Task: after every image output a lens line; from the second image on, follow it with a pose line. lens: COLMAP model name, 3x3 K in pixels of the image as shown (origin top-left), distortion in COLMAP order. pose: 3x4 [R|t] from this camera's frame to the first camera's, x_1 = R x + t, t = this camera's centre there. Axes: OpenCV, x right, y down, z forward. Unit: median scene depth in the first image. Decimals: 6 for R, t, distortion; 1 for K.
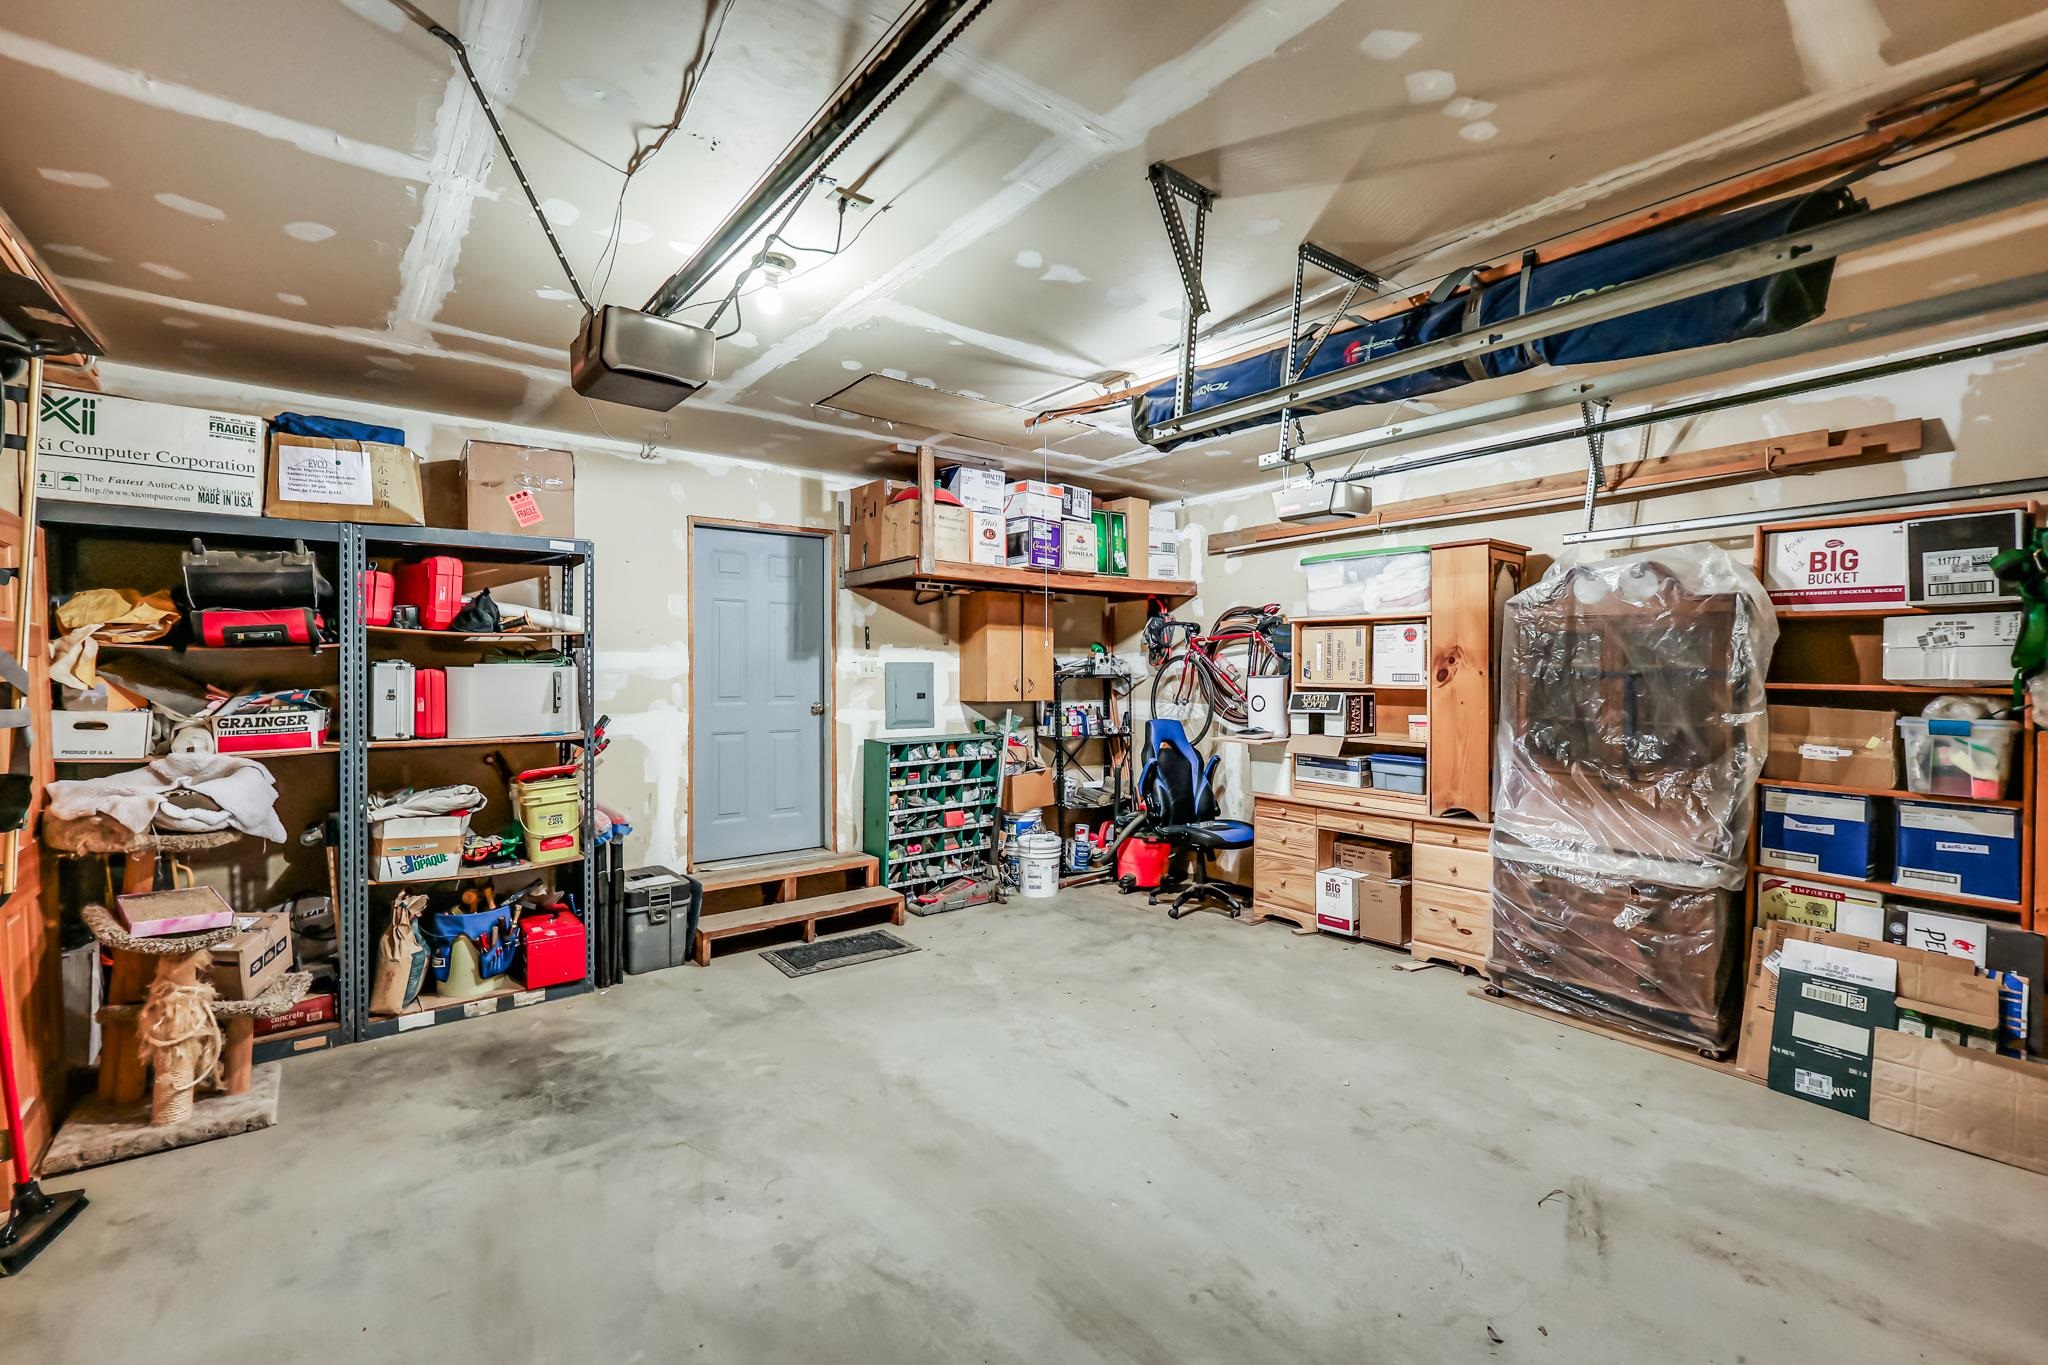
lens RADIAL K [[887.2, 0, 1034.0], [0, 887.2, 675.6], [0, 0, 1]] dist [0.000058, 0.000196]
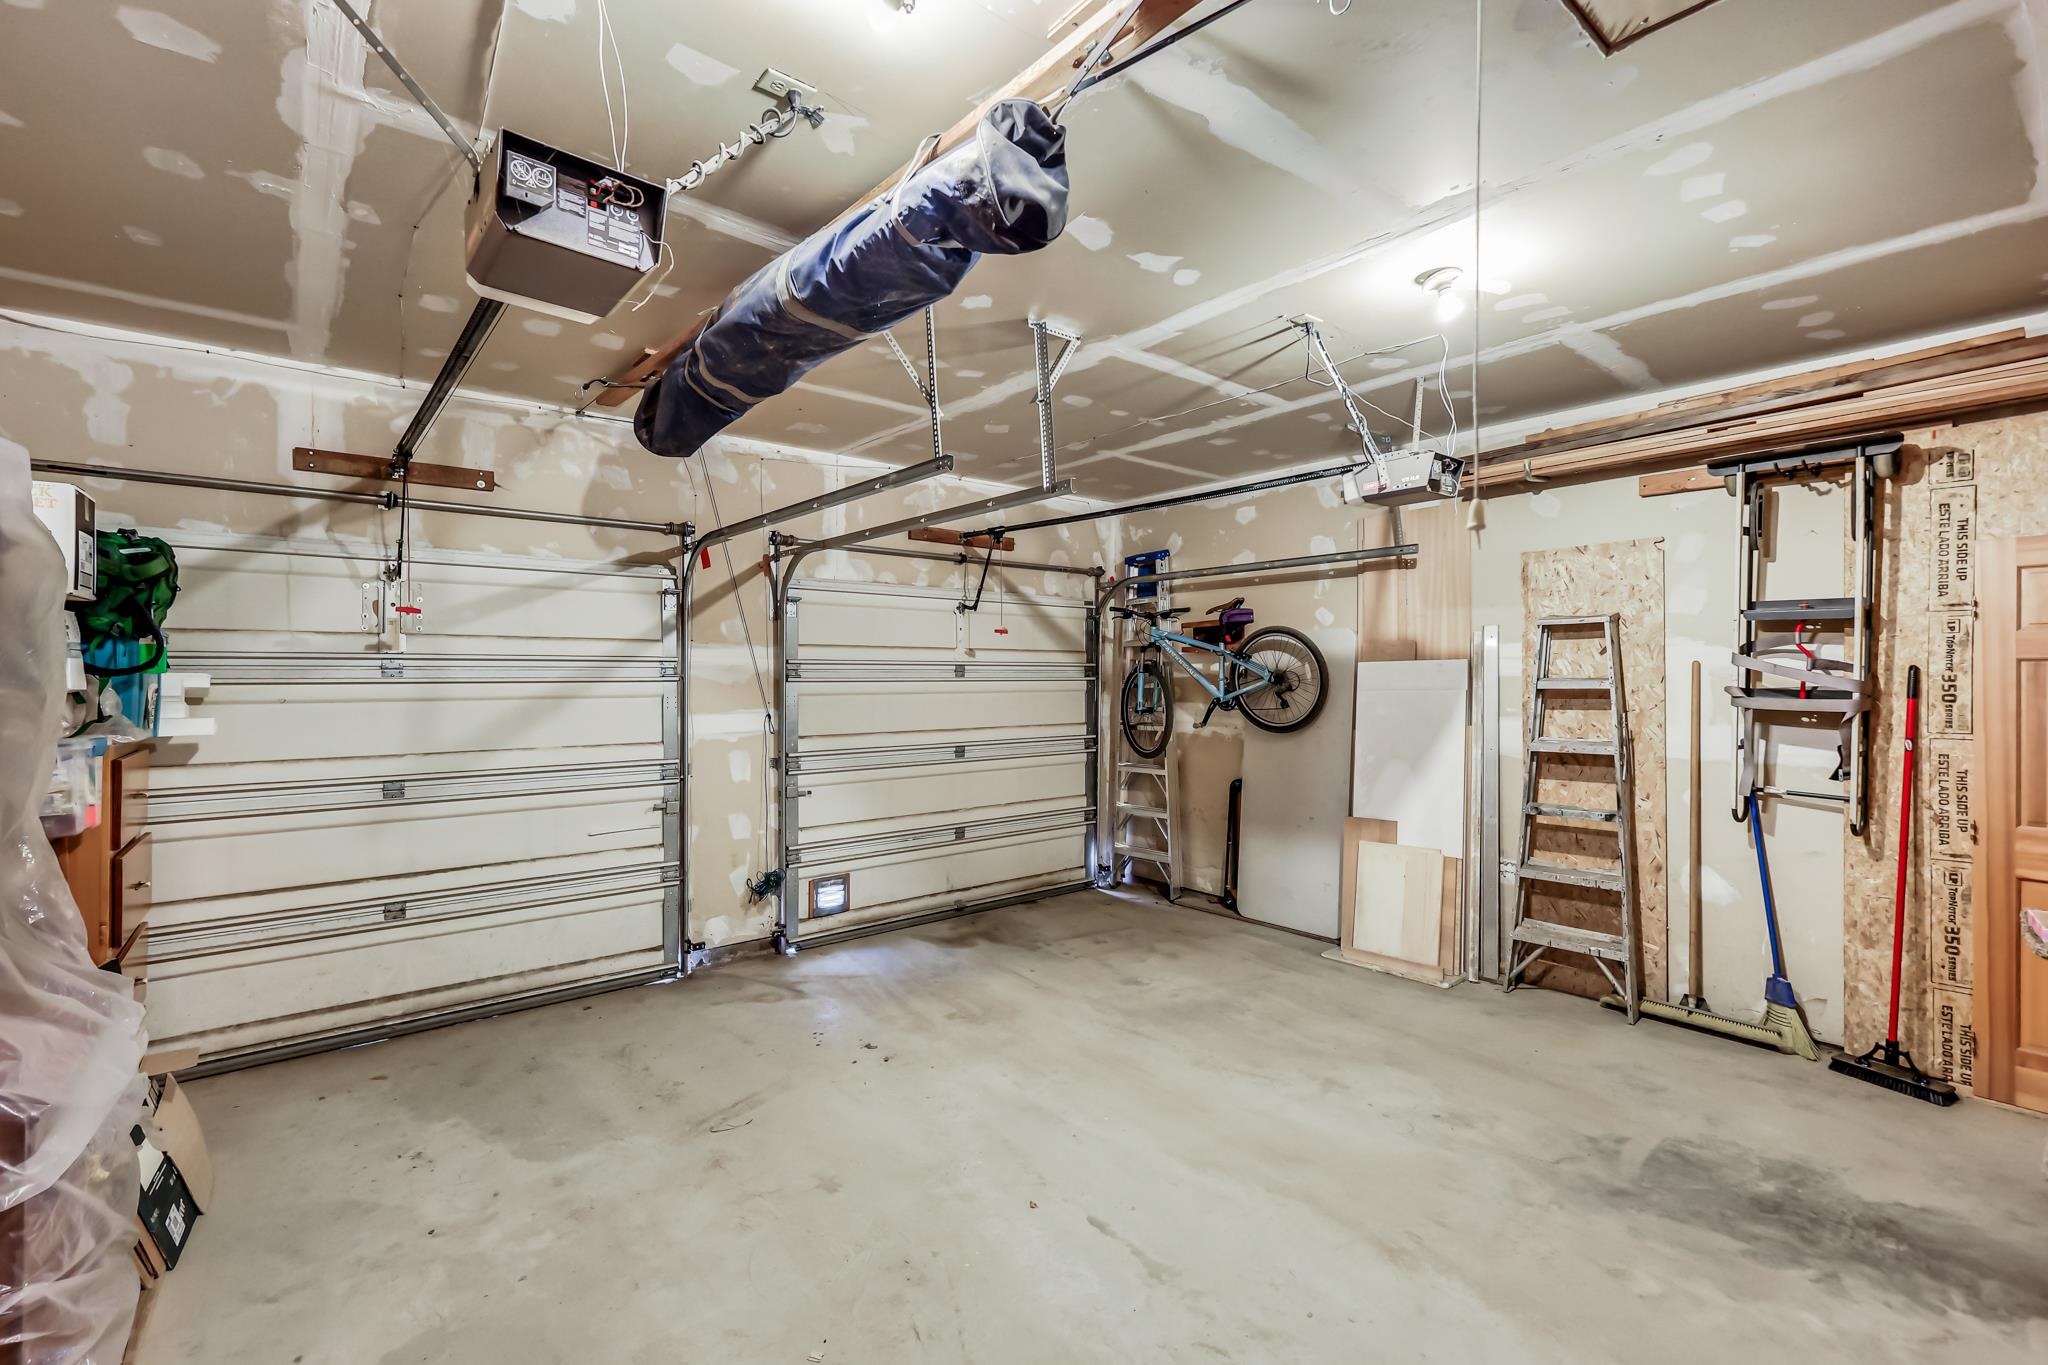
lens RADIAL K [[887.2, 0, 1034.0], [0, 887.2, 675.6], [0, 0, 1]] dist [0.000058, 0.000196]
pose [[-0.999969, 0.002577, -0.007468, 0.165580], [0.002557, 0.999993, 0.002682, -0.004648], [0.007475, 0.002662, -0.999969, 1.865759]]
